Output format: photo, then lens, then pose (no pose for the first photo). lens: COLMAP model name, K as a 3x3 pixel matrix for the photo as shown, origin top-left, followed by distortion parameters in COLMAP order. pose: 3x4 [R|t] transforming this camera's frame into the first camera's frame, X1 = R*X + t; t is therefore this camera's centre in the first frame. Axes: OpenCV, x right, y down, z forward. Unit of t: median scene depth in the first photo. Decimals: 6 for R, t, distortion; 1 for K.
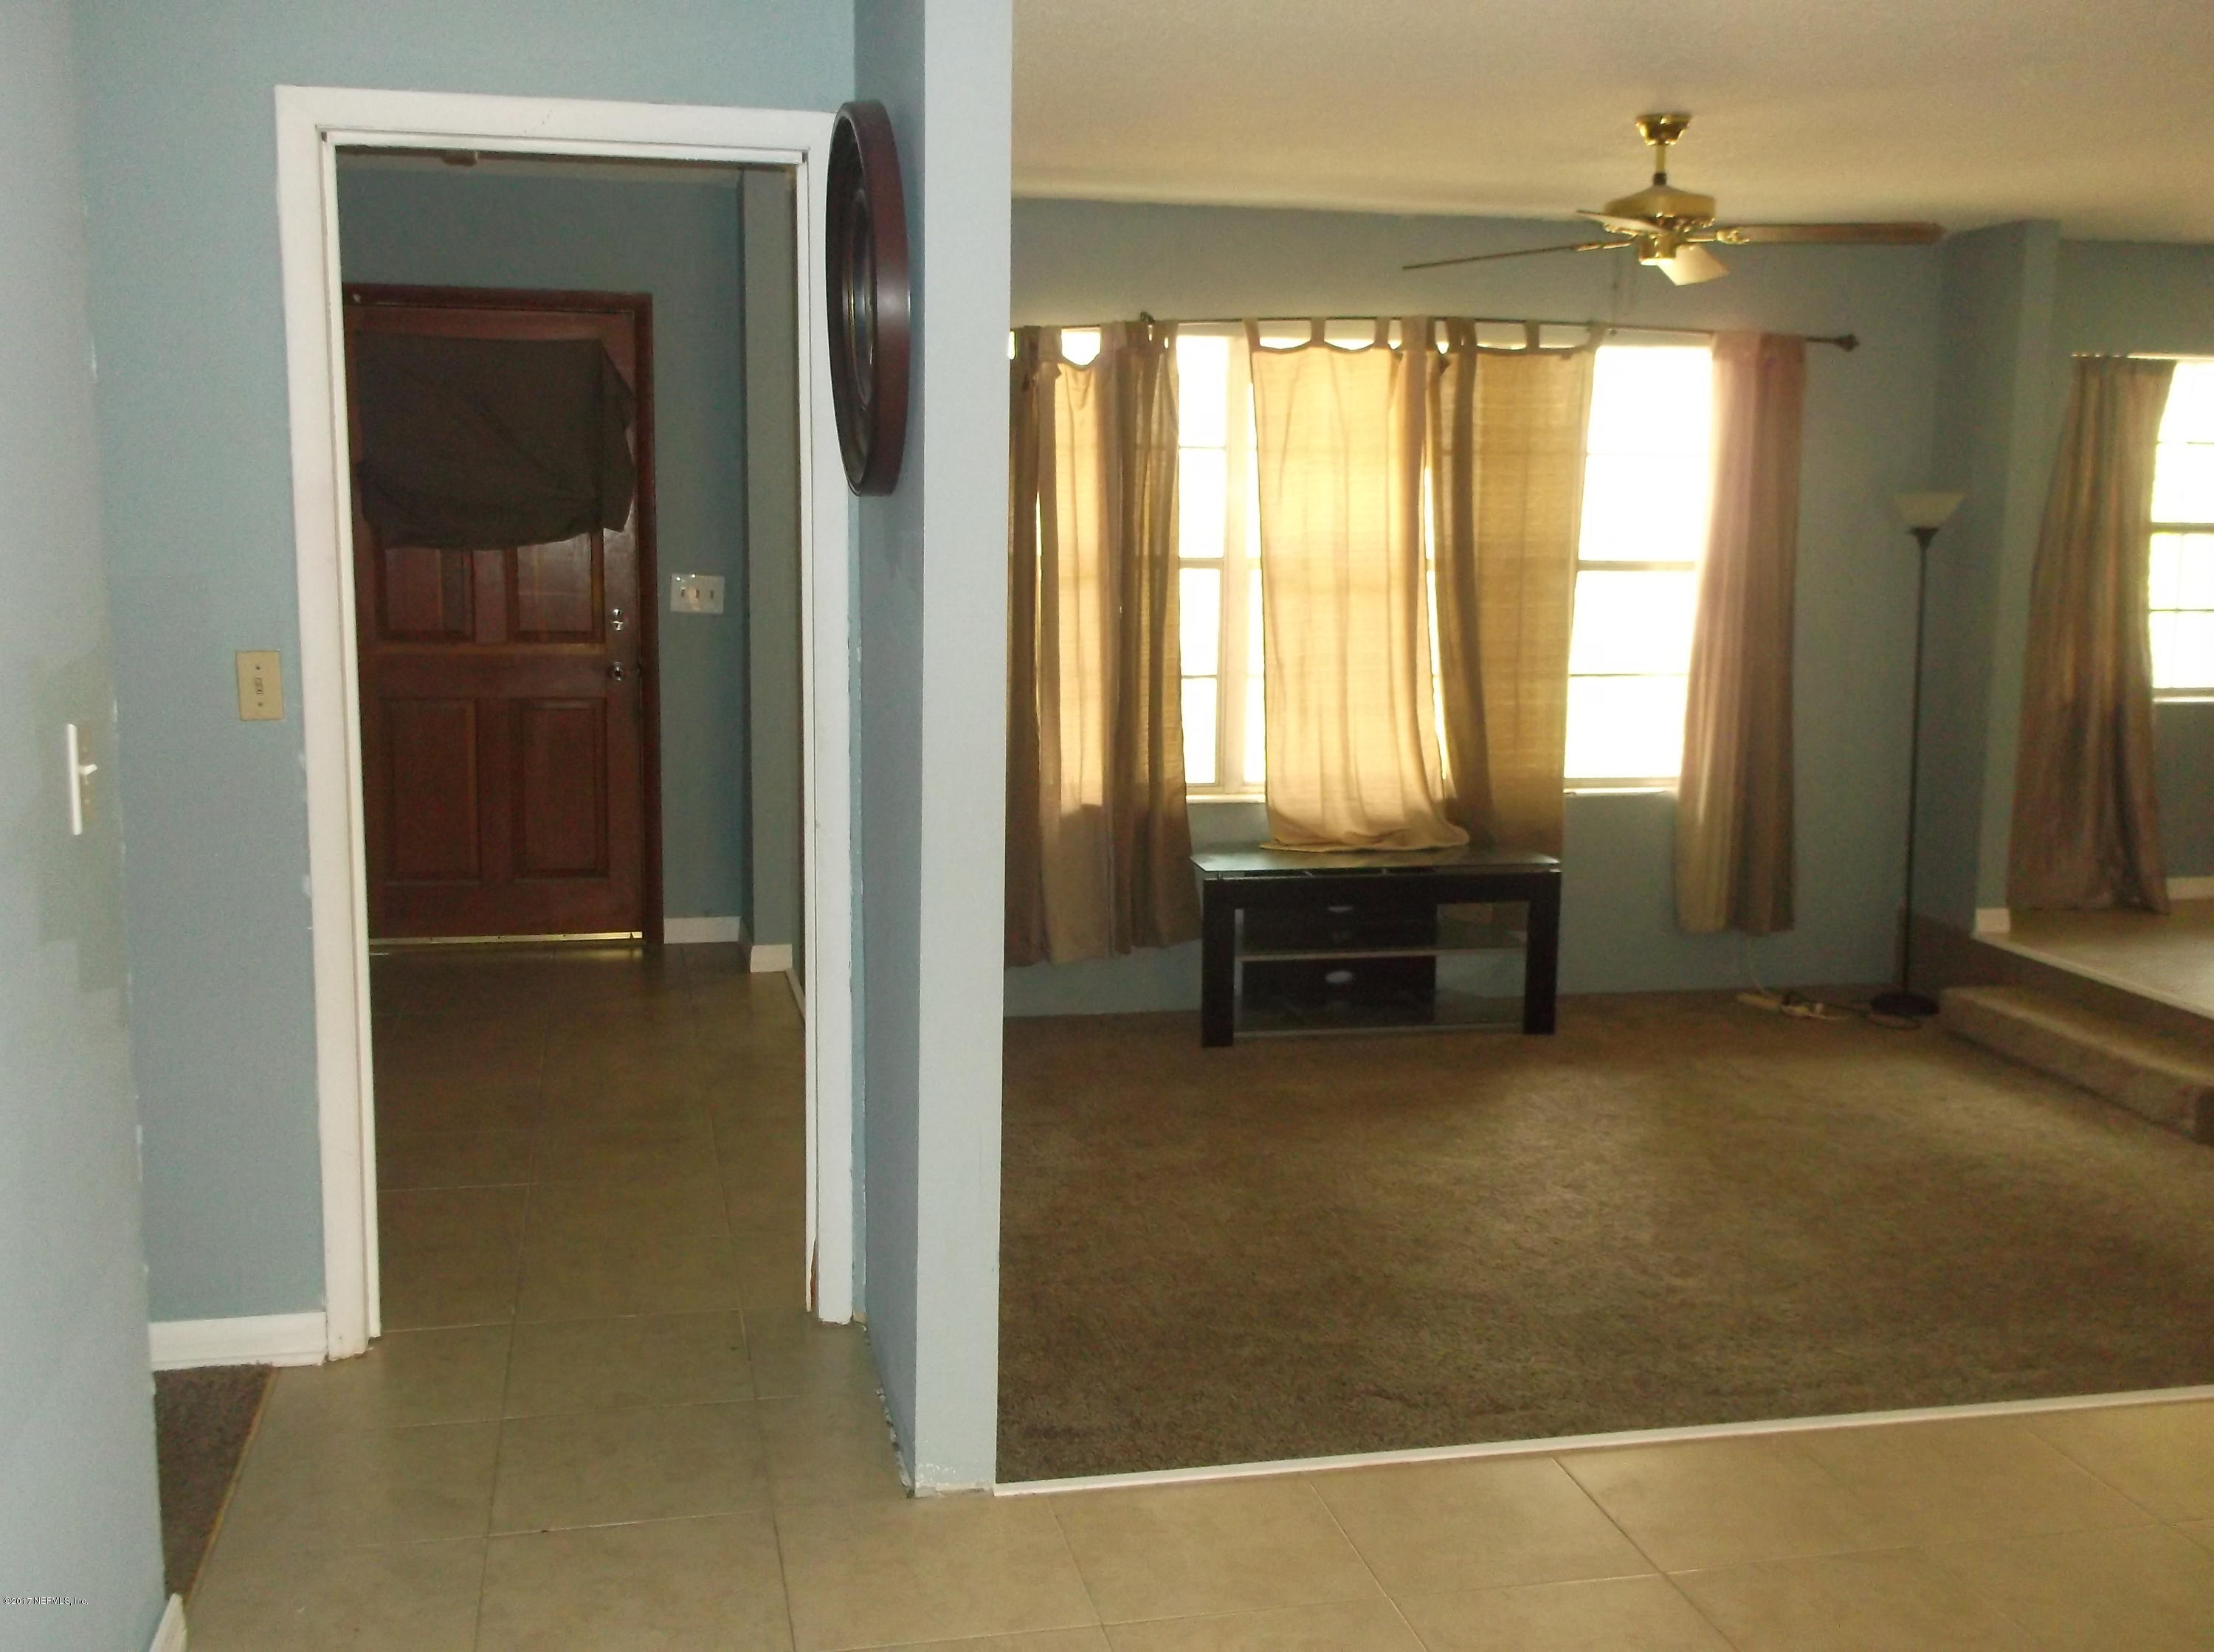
lens RADIAL K [[2175.2, 0, 1041.2], [0, 2175.2, 830.6], [0, 0, 1]] dist [-0.003389, 0.000000]
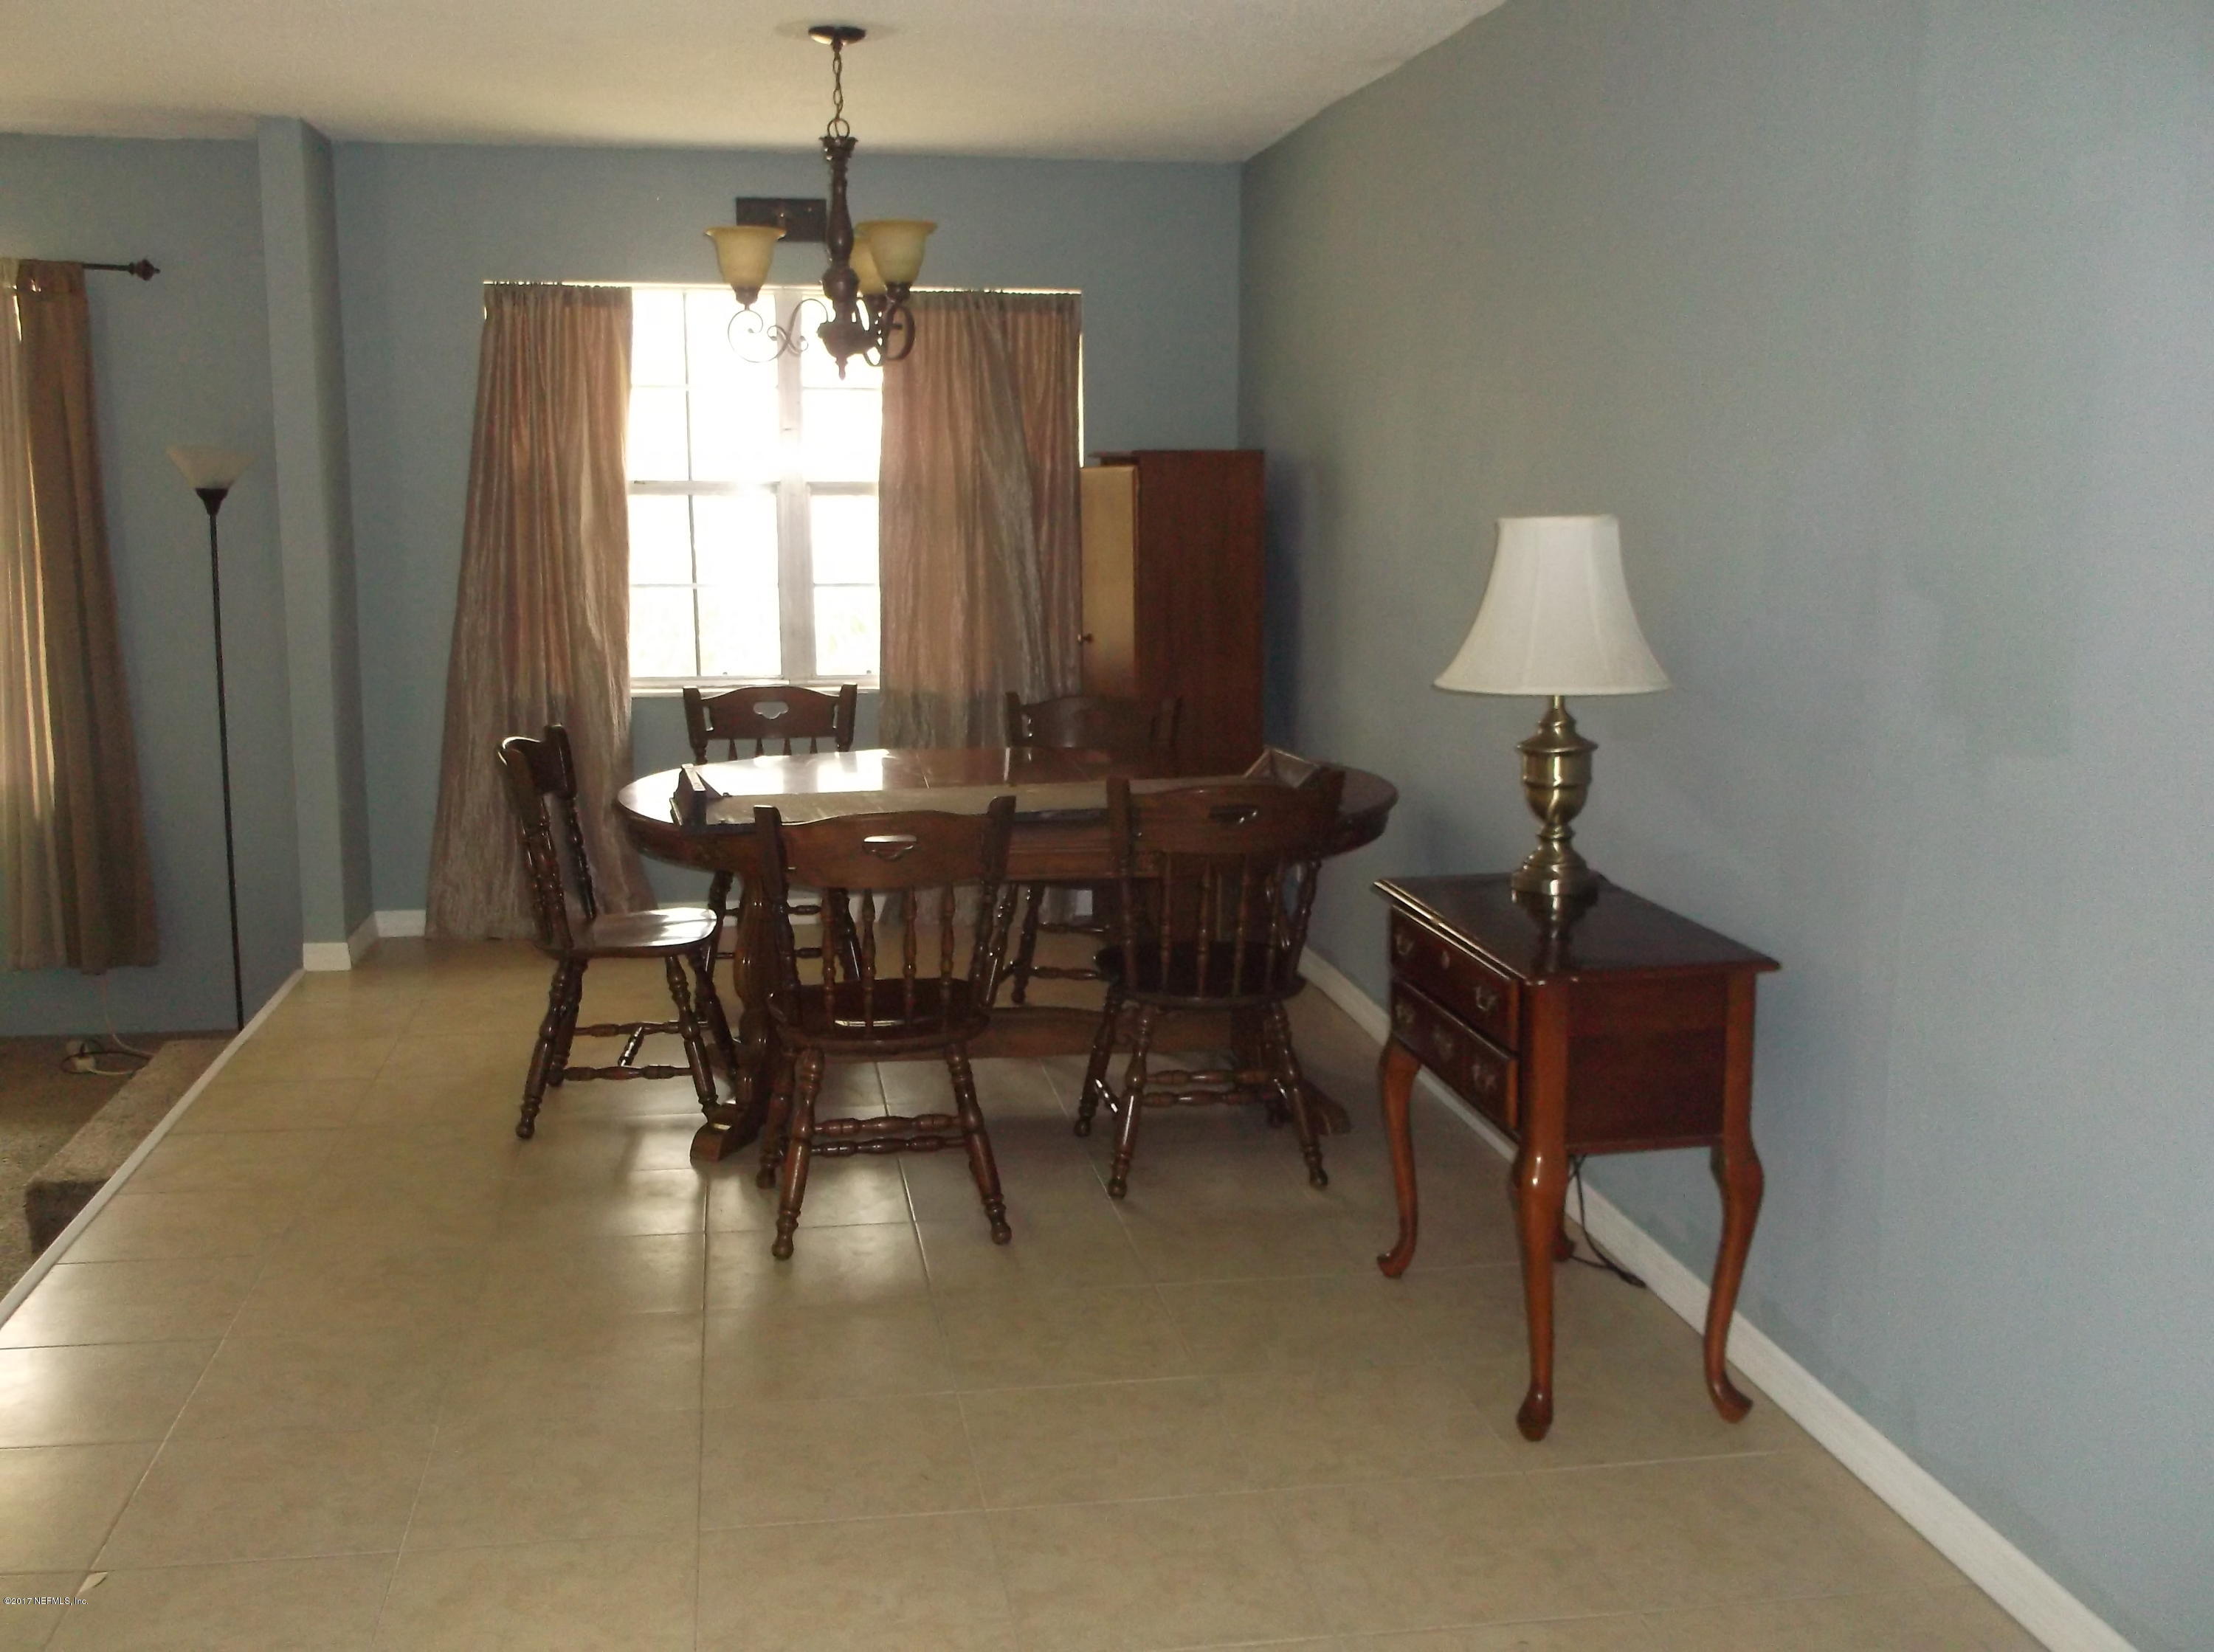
lens RADIAL K [[2175.2, 0, 1101.1], [0, 2175.2, 836.9], [0, 0, 1]] dist [-0.003389, 0.000000]
pose [[0.999708, -0.003837, -0.023840, 0.756757], [0.004176, 0.999891, 0.014185, -0.016081], [0.023783, -0.014281, 0.999615, 0.168567]]
